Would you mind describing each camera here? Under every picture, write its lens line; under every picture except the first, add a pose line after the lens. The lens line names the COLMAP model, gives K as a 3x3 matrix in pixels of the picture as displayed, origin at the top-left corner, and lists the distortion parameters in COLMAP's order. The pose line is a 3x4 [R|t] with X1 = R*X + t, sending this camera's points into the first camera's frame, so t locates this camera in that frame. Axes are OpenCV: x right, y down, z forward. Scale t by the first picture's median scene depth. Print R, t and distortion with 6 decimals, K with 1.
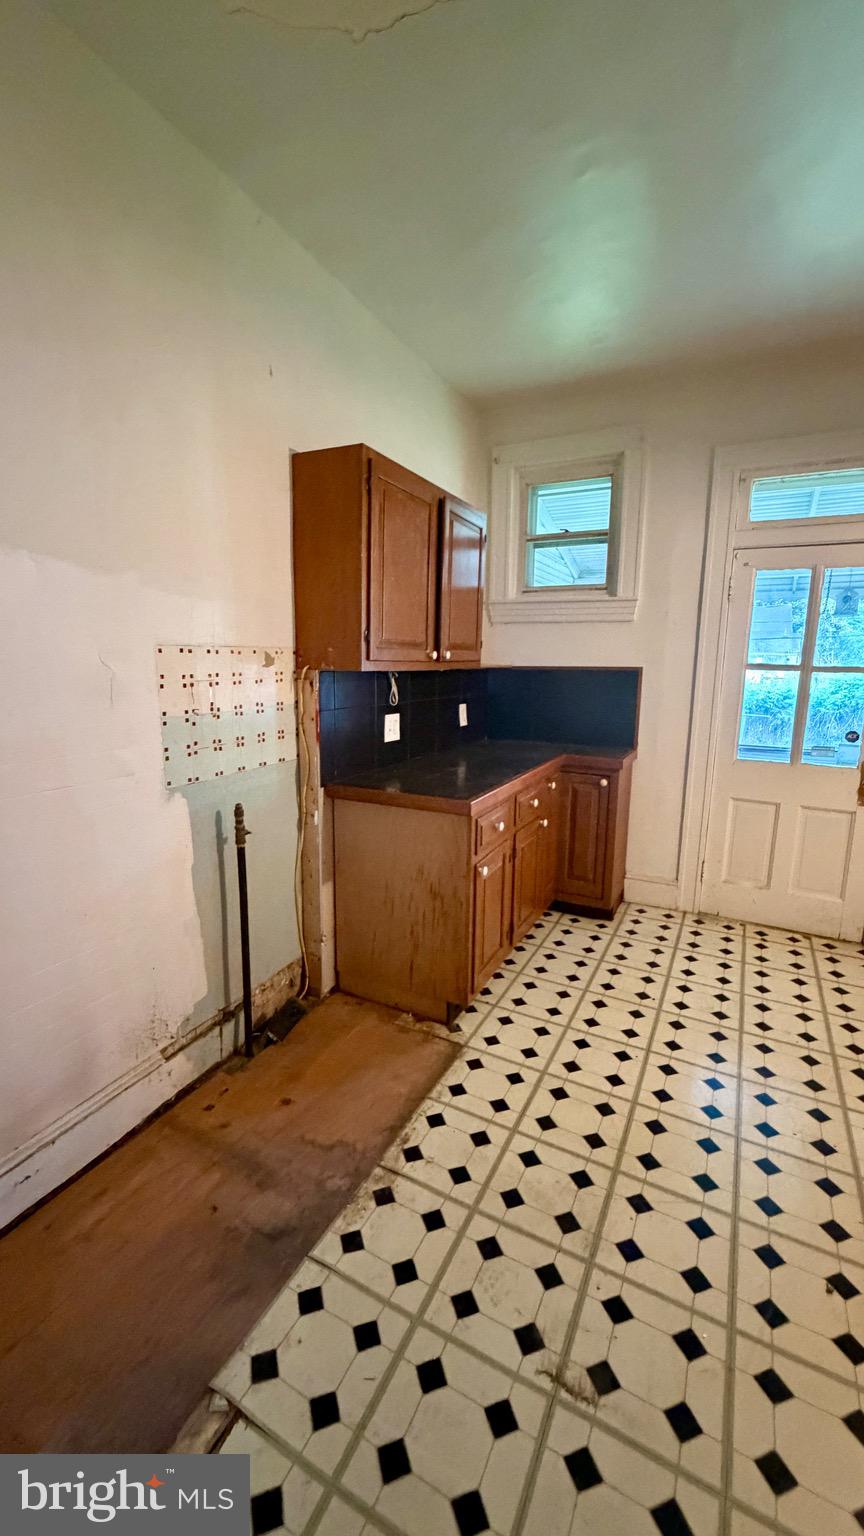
lens RADIAL K [[615.5, 0, 424.5], [0, 615.5, 770.0], [0, 0, 1]] dist [-0.001007, 0.000646]
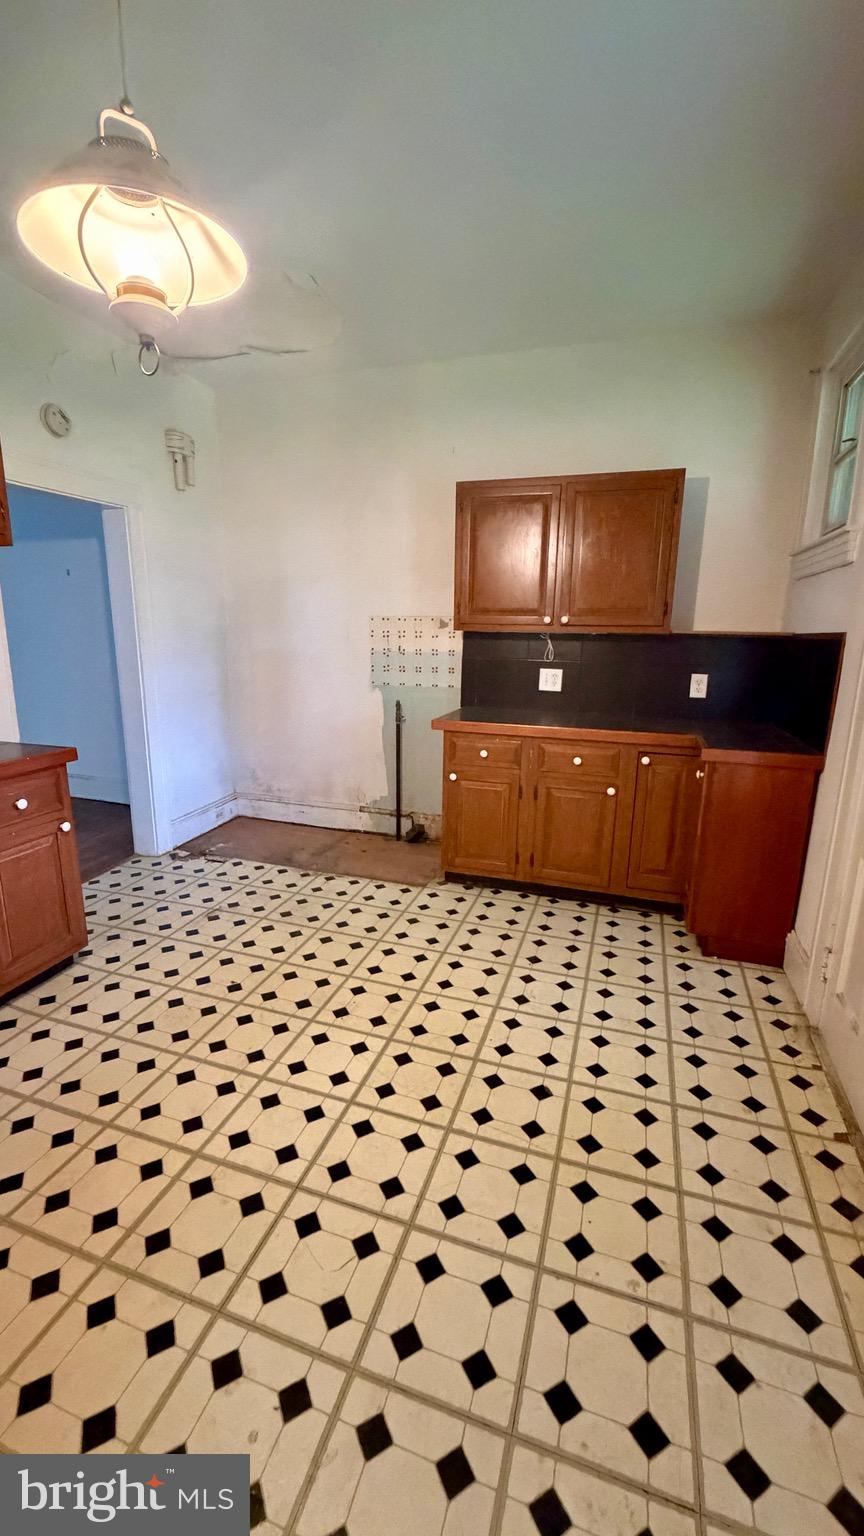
lens RADIAL K [[615.5, 0, 437.1], [0, 615.5, 774.3], [0, 0, 1]] dist [-0.001007, 0.000646]
pose [[0.148796, 0.217045, -0.964754, 1.266193], [-0.188179, 0.964002, 0.187853, -0.082911], [0.970798, 0.153595, 0.184283, 0.636858]]
